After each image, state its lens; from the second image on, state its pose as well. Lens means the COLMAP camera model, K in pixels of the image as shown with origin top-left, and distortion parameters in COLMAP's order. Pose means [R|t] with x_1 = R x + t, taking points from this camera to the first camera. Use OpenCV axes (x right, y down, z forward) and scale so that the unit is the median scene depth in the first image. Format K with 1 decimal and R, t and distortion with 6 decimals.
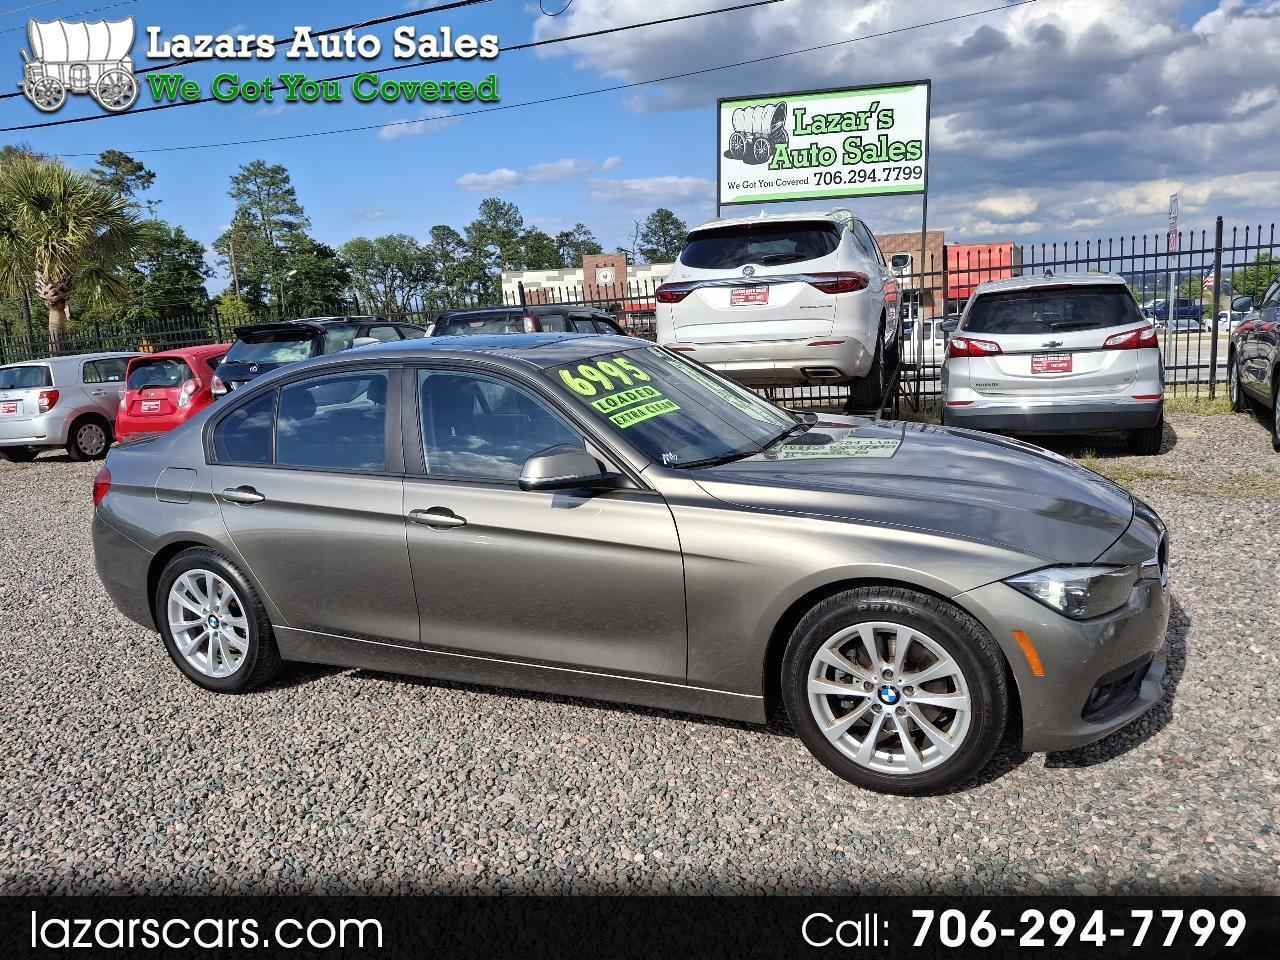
lens RADIAL K [[963.2, 0, 638.4], [0, 963.2, 472.2], [0, 0, 1]] dist [0.015376, -0.055966]
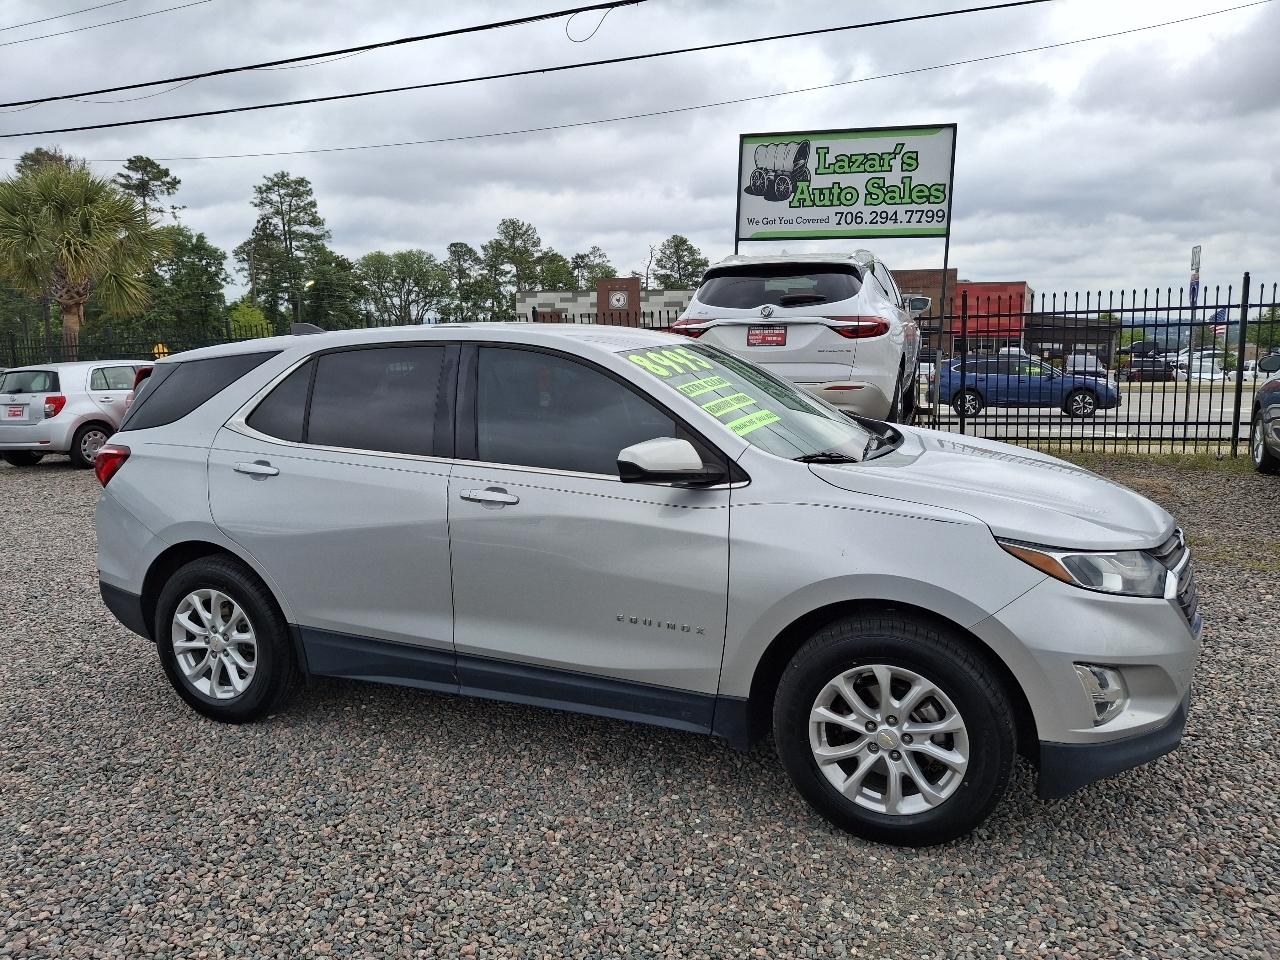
lens RADIAL K [[955.7, 0, 632.0], [0, 955.7, 454.3], [0, 0, 1]] dist [0.027336, -0.073530]
pose [[0.998968, 0.043667, -0.012517, -0.003344], [-0.044116, 0.998297, -0.038172, -0.015067], [0.010829, 0.038685, 0.999193, 0.023351]]
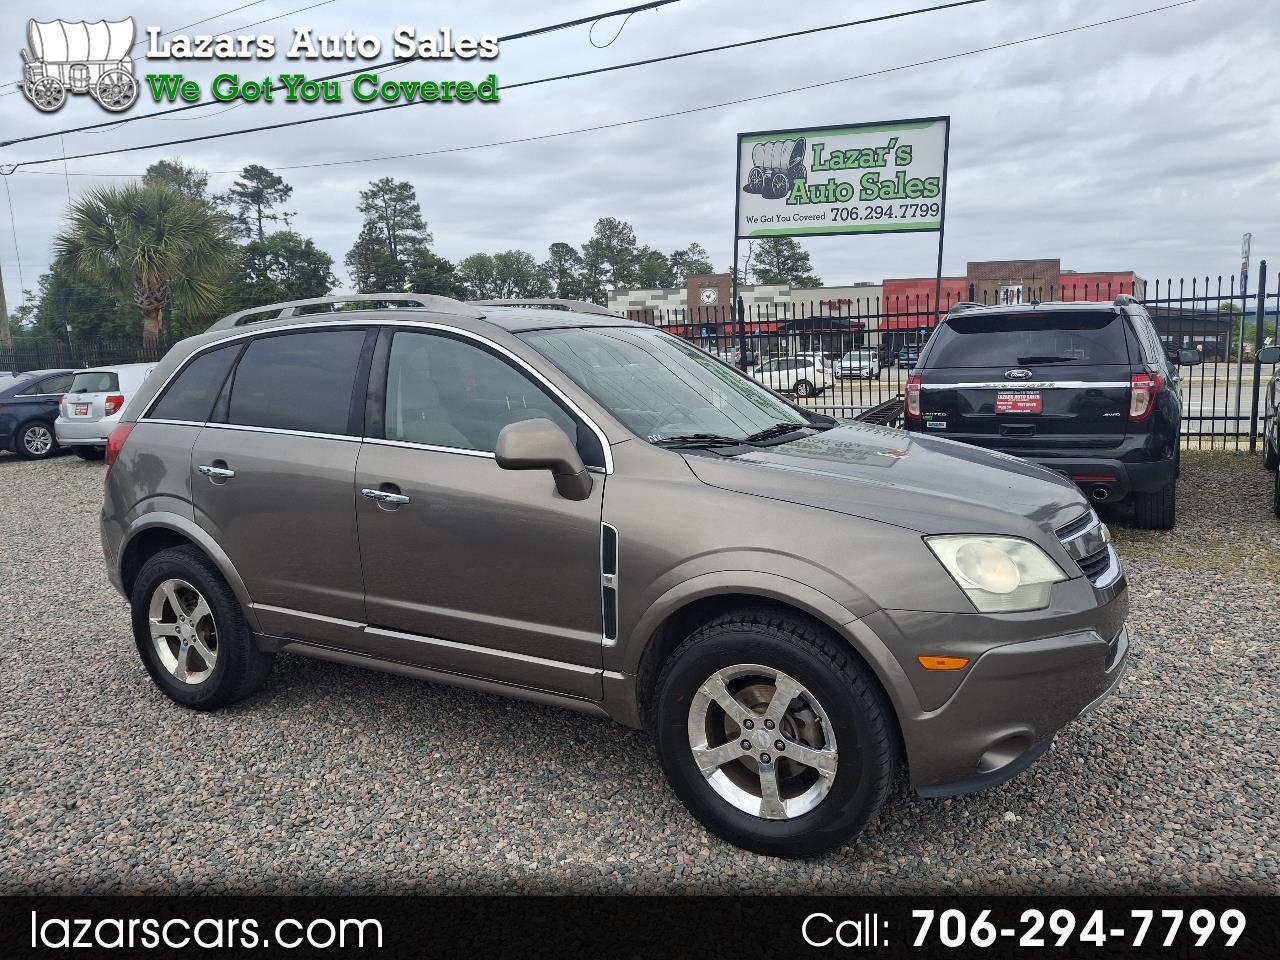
lens RADIAL K [[961.9, 0, 663.6], [0, 961.9, 461.6], [0, 0, 1]] dist [0.036750, -0.077505]
pose [[0.992295, 0.045908, -0.115082, 0.136775], [-0.048910, 0.998529, -0.023394, -0.017724], [0.113839, 0.028842, 0.993080, -0.001033]]
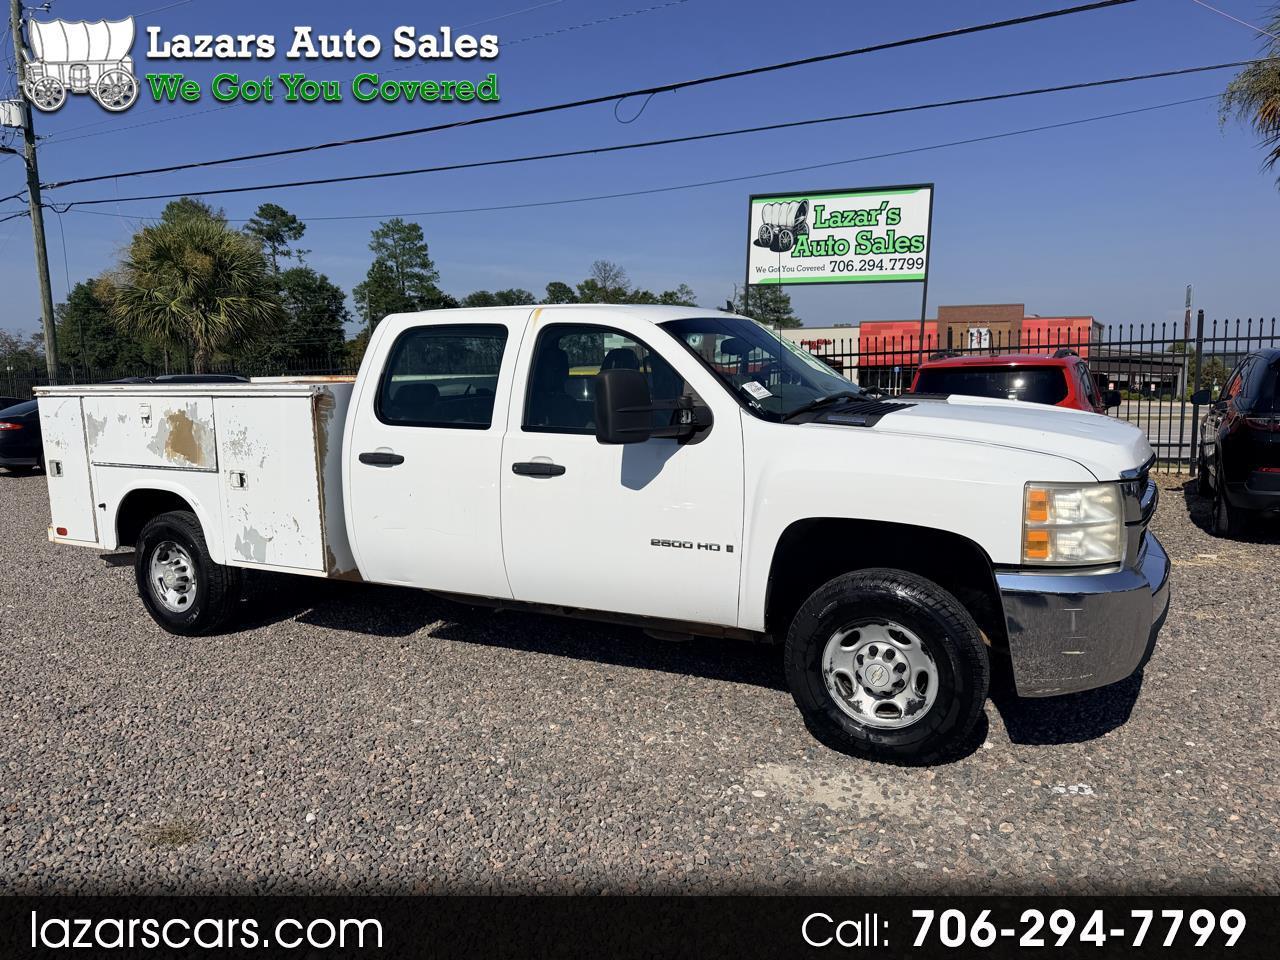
lens RADIAL K [[931.7, 0, 648.5], [0, 931.7, 475.8], [0, 0, 1]] dist [0.106210, -0.186976]
pose [[0.992531, 0.056458, -0.108146, 0.102212], [-0.061450, 0.997166, -0.043394, 0.008991], [0.105390, 0.049715, 0.993187, -0.129477]]
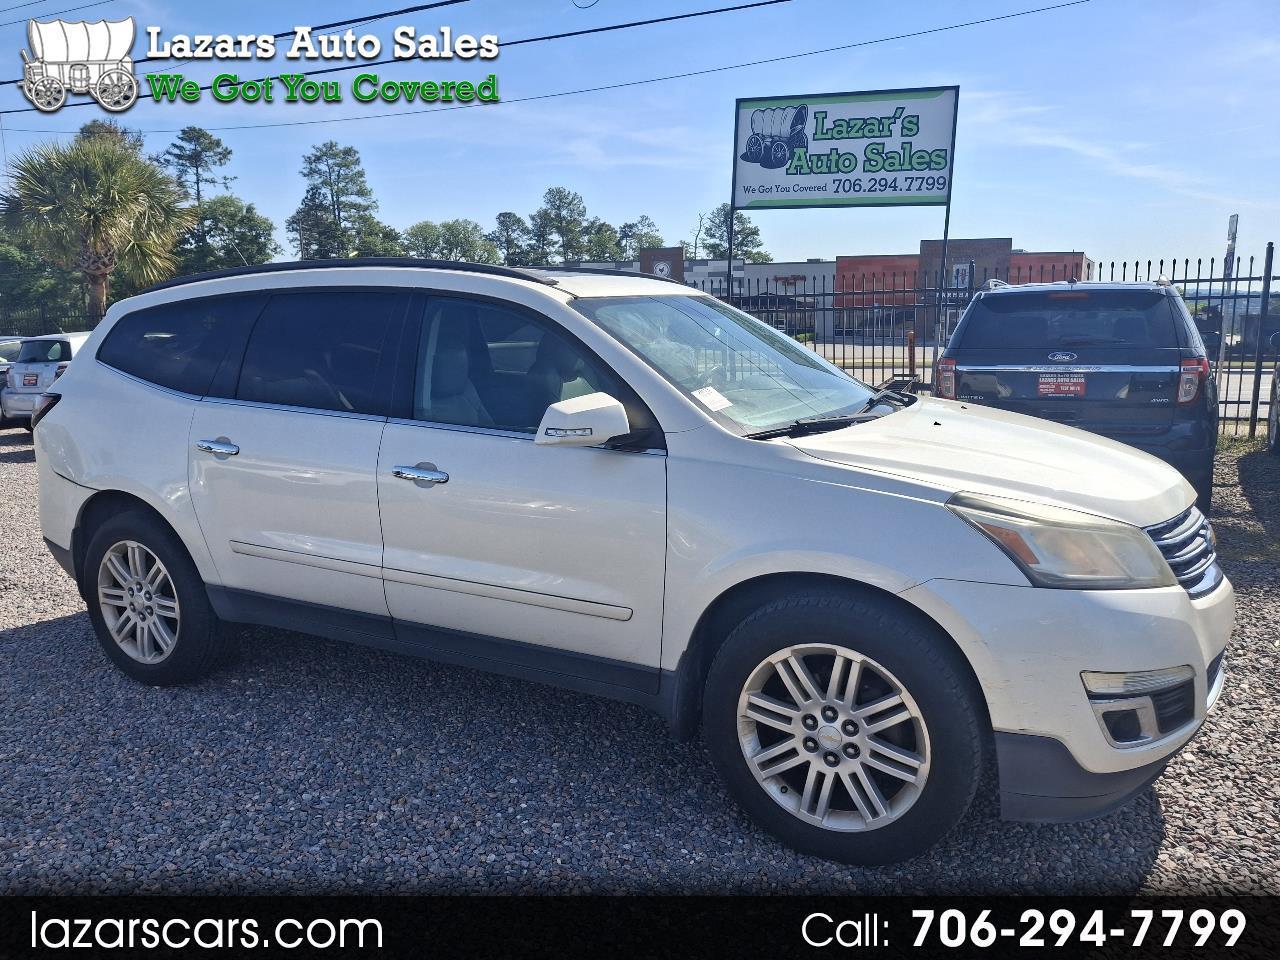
lens RADIAL K [[956.0, 0, 641.4], [0, 956.0, 464.0], [0, 0, 1]] dist [0.021073, -0.067066]
pose [[0.996107, 0.056688, -0.067510, 0.072561], [-0.056513, 0.998392, 0.004500, -0.021595], [0.067657, -0.000667, 0.997708, 0.037158]]
